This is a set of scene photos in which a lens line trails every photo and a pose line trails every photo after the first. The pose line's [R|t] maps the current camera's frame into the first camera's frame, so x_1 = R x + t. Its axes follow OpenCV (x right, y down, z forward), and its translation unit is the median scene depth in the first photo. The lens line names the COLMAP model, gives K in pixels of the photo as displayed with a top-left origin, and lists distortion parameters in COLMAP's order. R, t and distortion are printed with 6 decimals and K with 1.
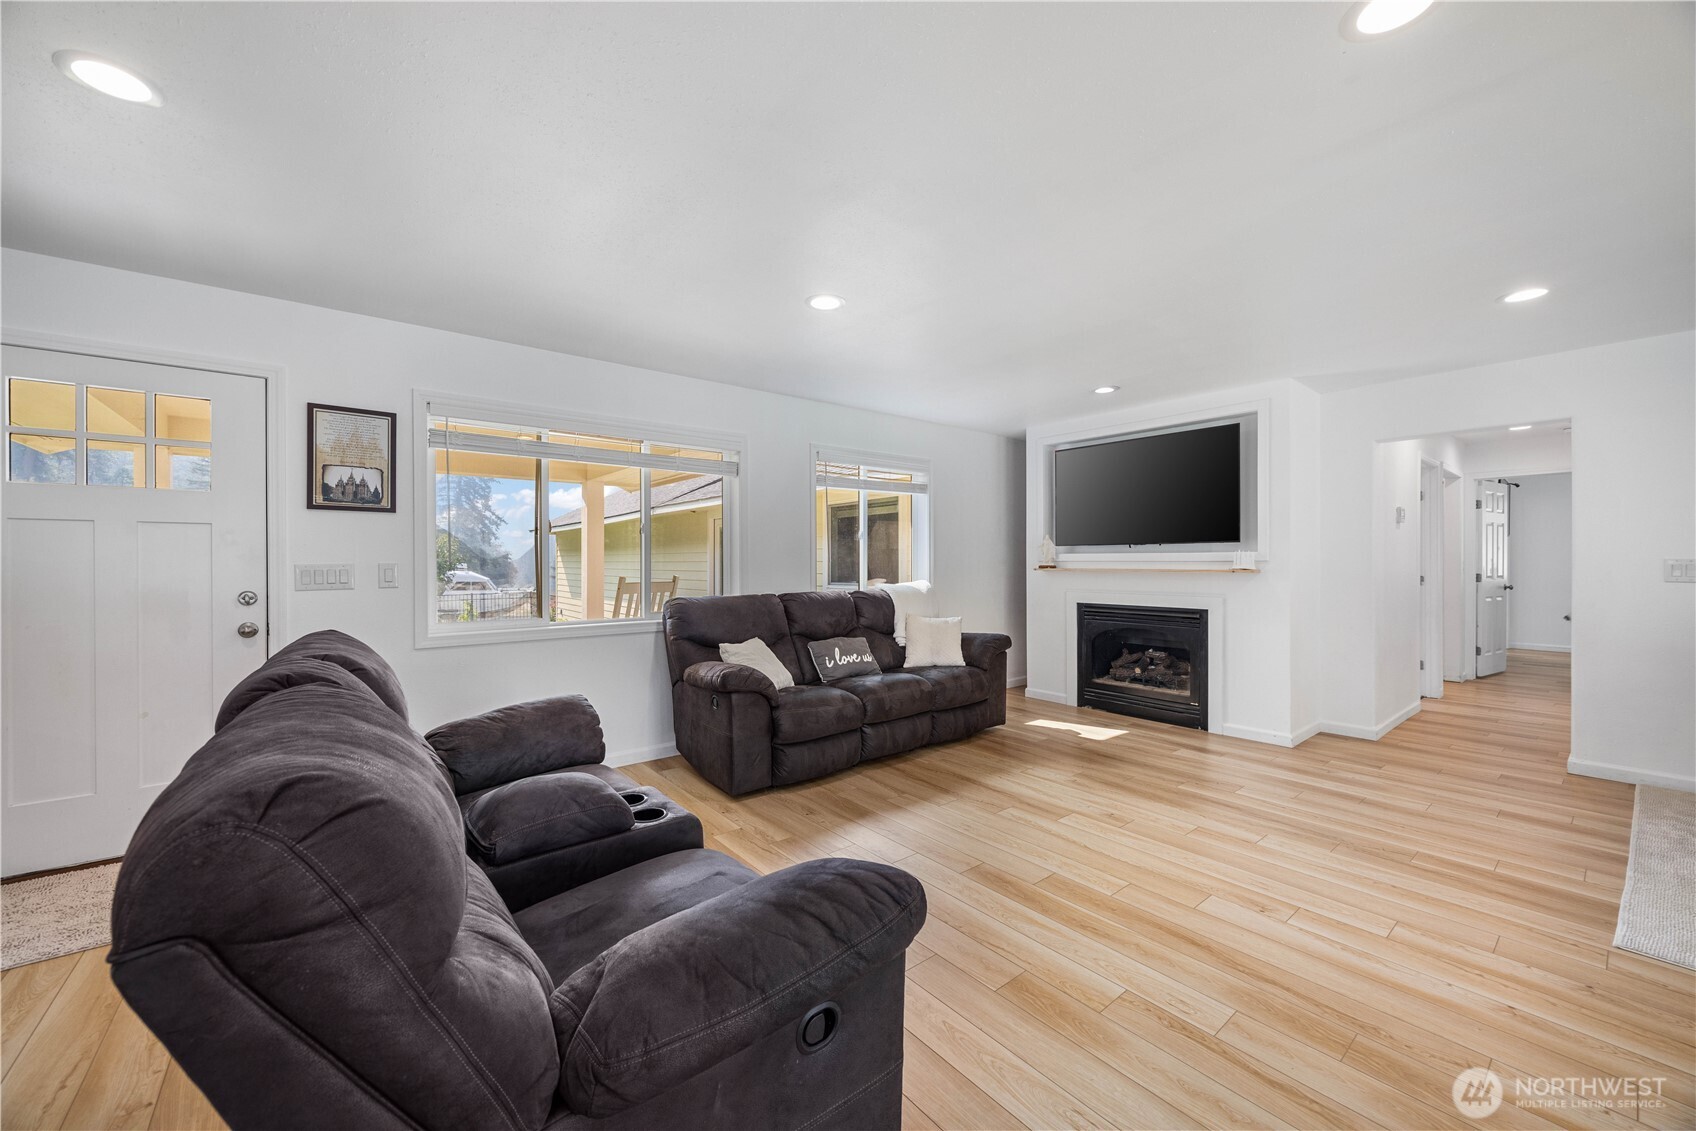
lens RADIAL K [[643.2, 0, 842.9], [0, 643.2, 570.0], [0, 0, 1]] dist [-0.004641, 0.000831]
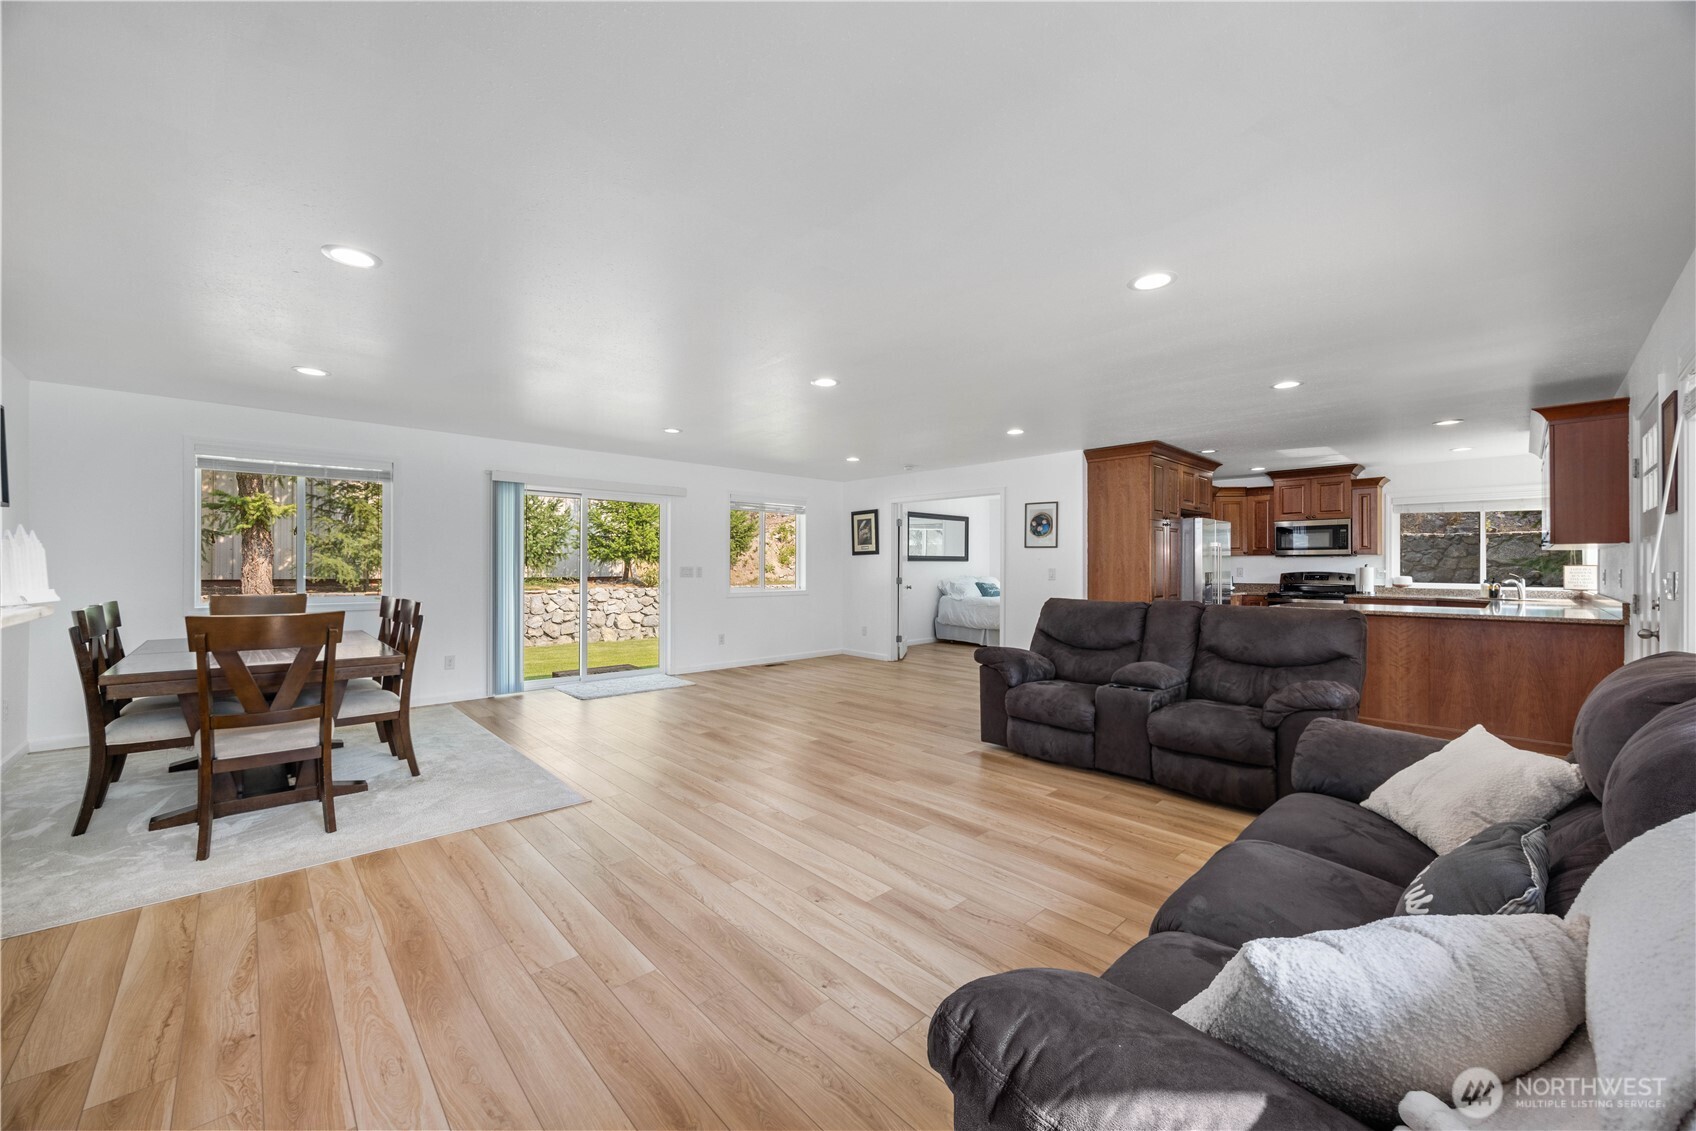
lens RADIAL K [[643.2, 0, 839.4], [0, 643.2, 568.6], [0, 0, 1]] dist [-0.004641, 0.000831]
pose [[-0.997163, 0.000219, -0.075266, 0.375903], [-0.001059, 0.999856, 0.016944, -0.022583], [0.075259, 0.016976, -0.997019, 1.465290]]
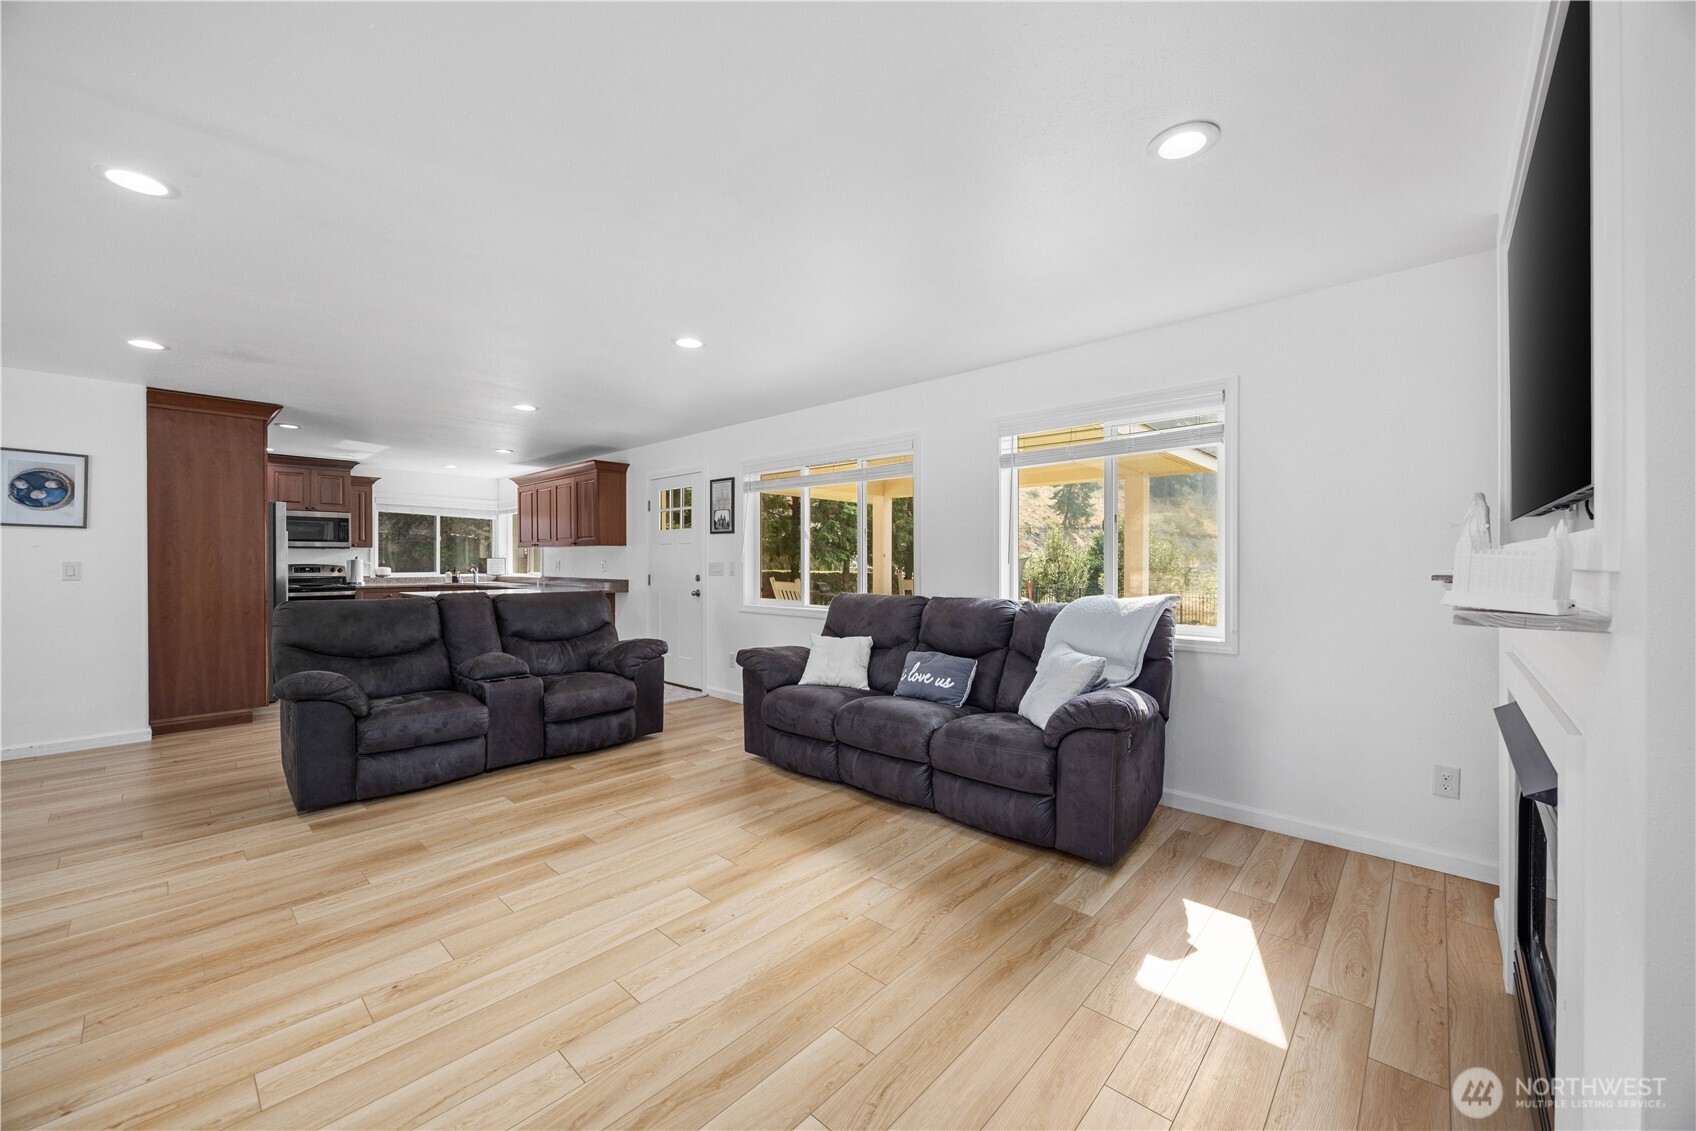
lens RADIAL K [[643.2, 0, 838.8], [0, 643.2, 568.7], [0, 0, 1]] dist [-0.004641, 0.000831]
pose [[0.145653, 0.015779, -0.989210, 0.932302], [-0.015045, 0.999793, 0.013732, -0.016626], [0.989221, 0.012882, 0.145860, 0.867571]]
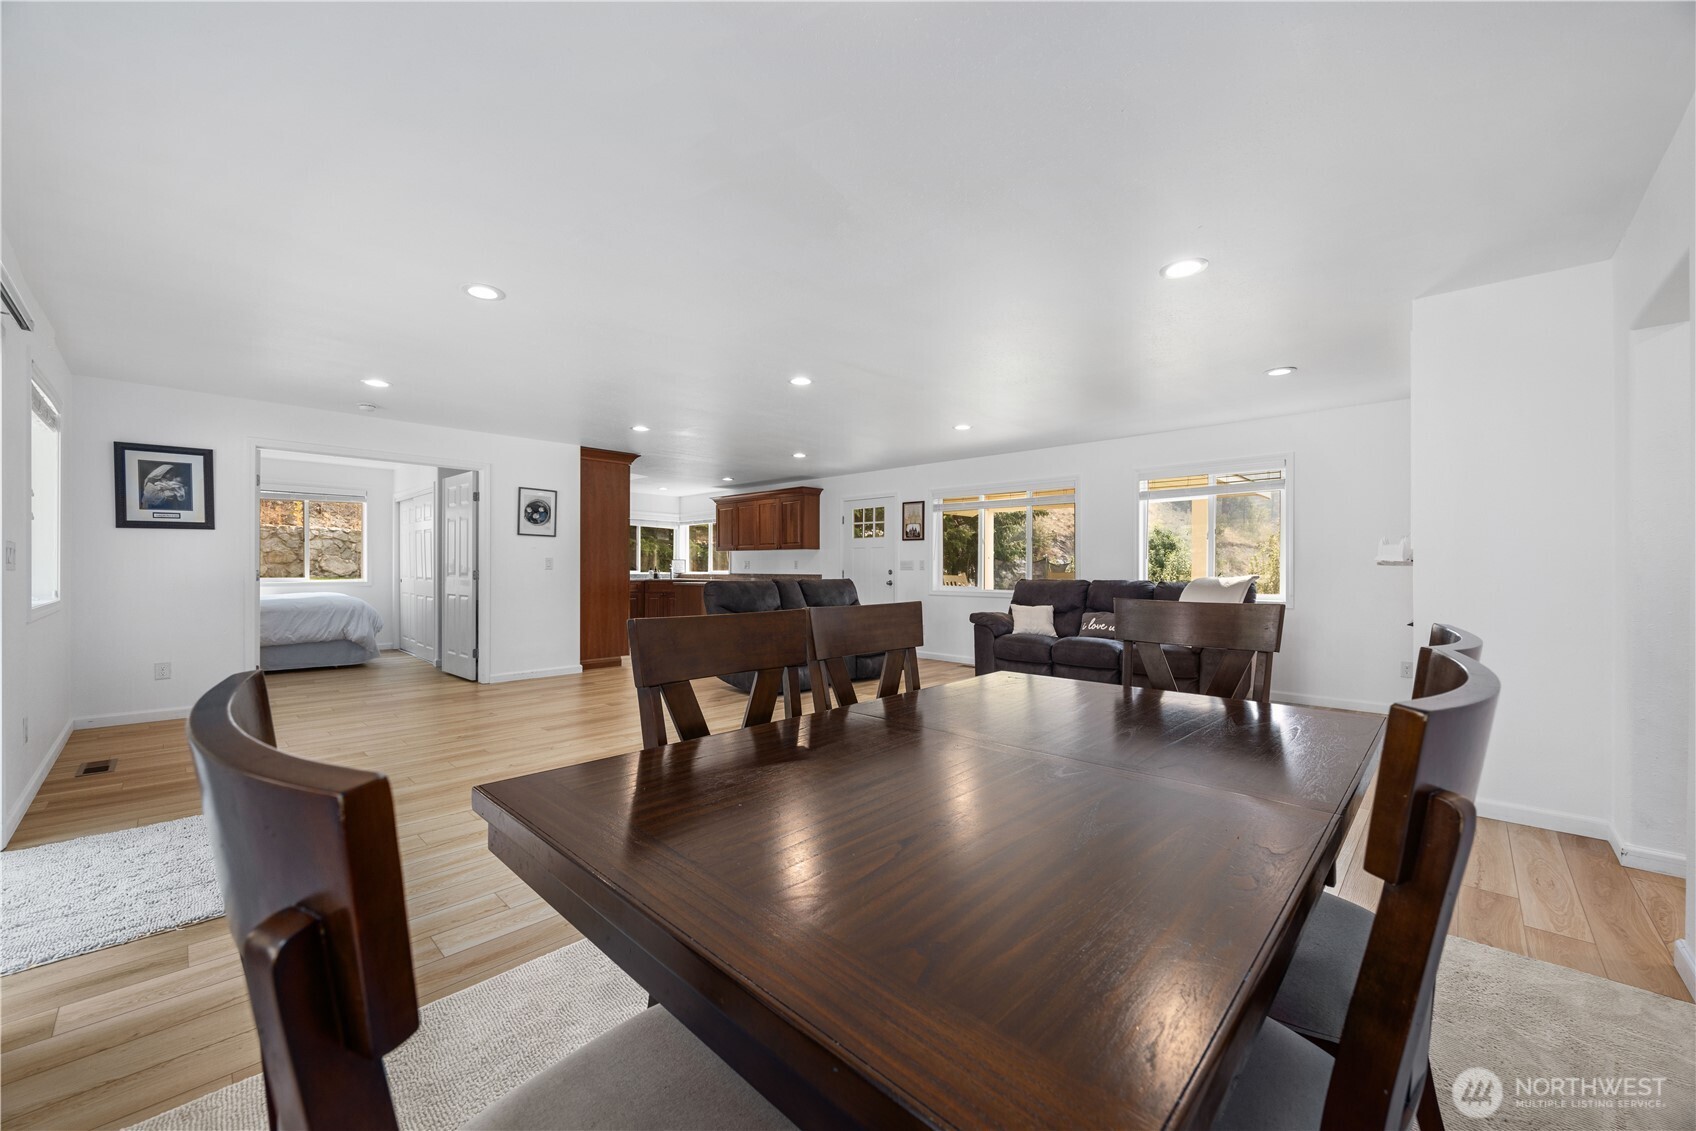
lens RADIAL K [[643.2, 0, 836.8], [0, 643.2, 565.8], [0, 0, 1]] dist [-0.004641, 0.000831]
pose [[0.129869, -0.000023, -0.991531, 1.502260], [-0.016033, 0.999869, -0.002124, 0.019763], [0.991401, 0.016173, 0.129852, 0.277493]]
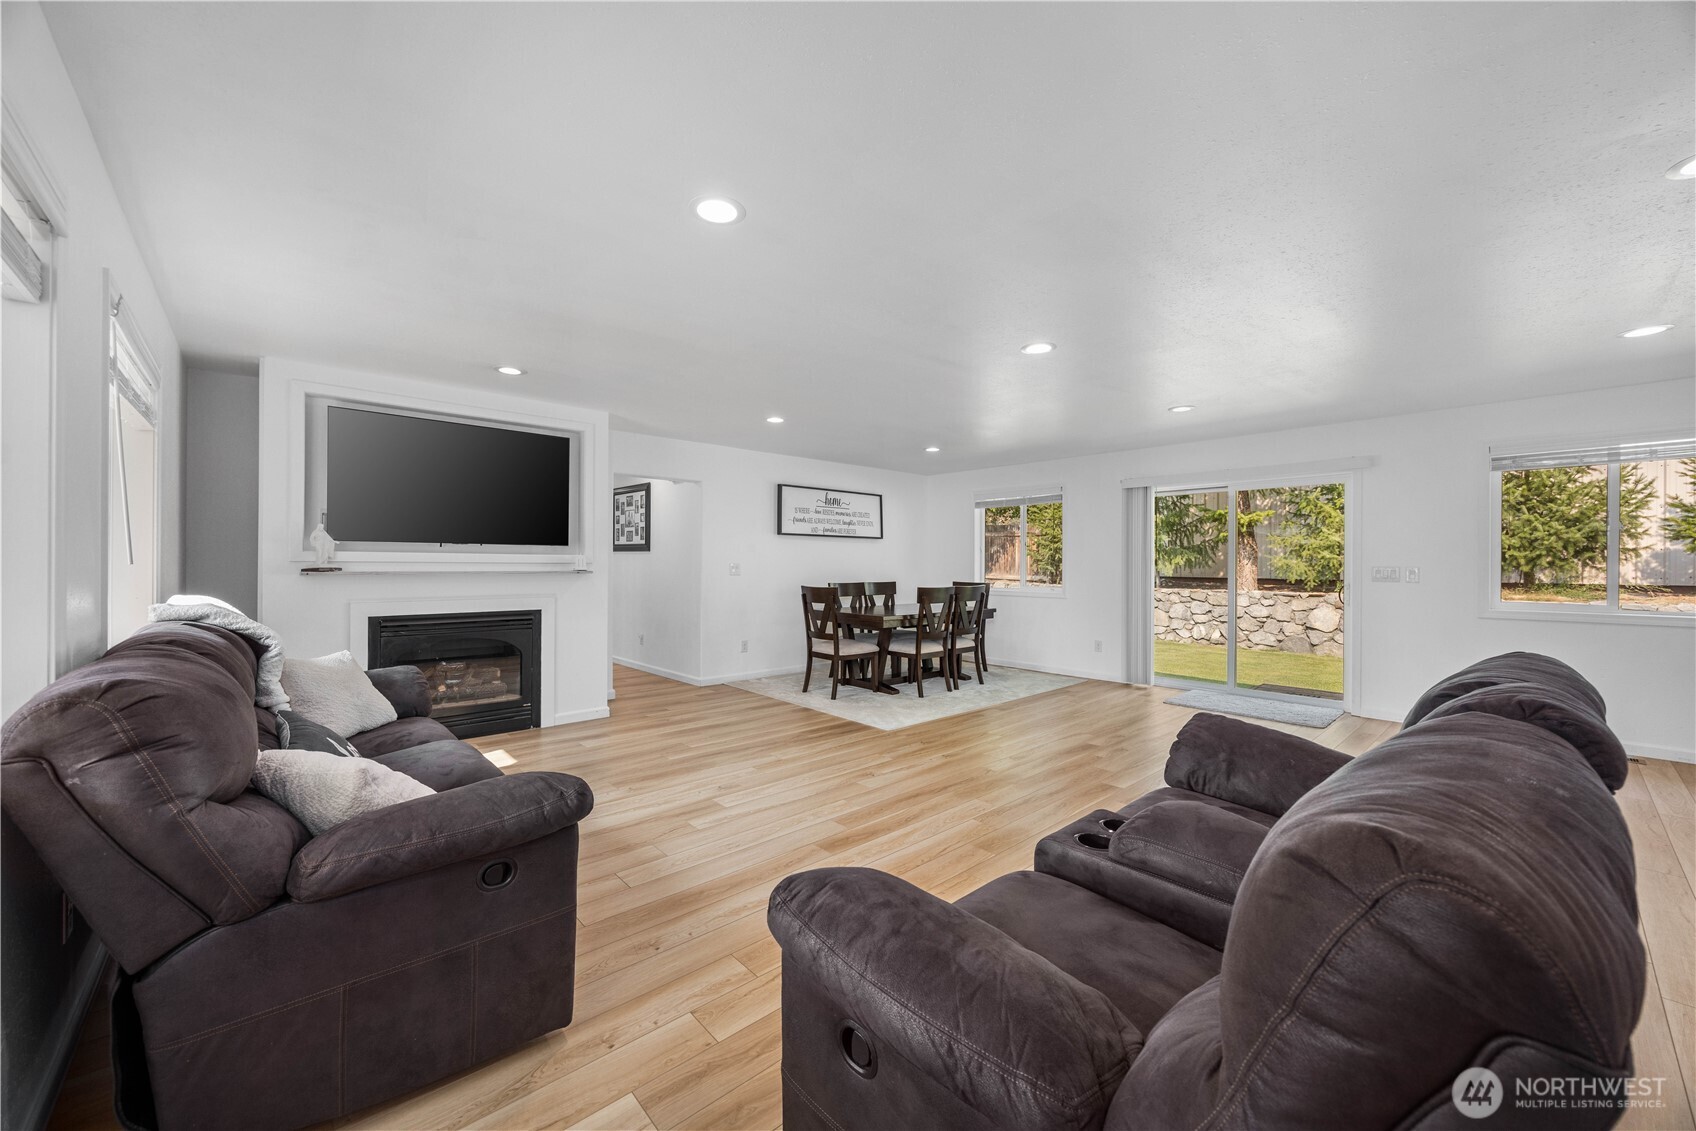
lens RADIAL K [[643.2, 0, 839.8], [0, 643.2, 557.6], [0, 0, 1]] dist [-0.004641, 0.000831]
pose [[-0.060994, 0.011260, 0.998075, -0.608476], [0.007273, 0.999915, -0.010837, -0.008895], [-0.998112, 0.006598, -0.061071, 0.713529]]
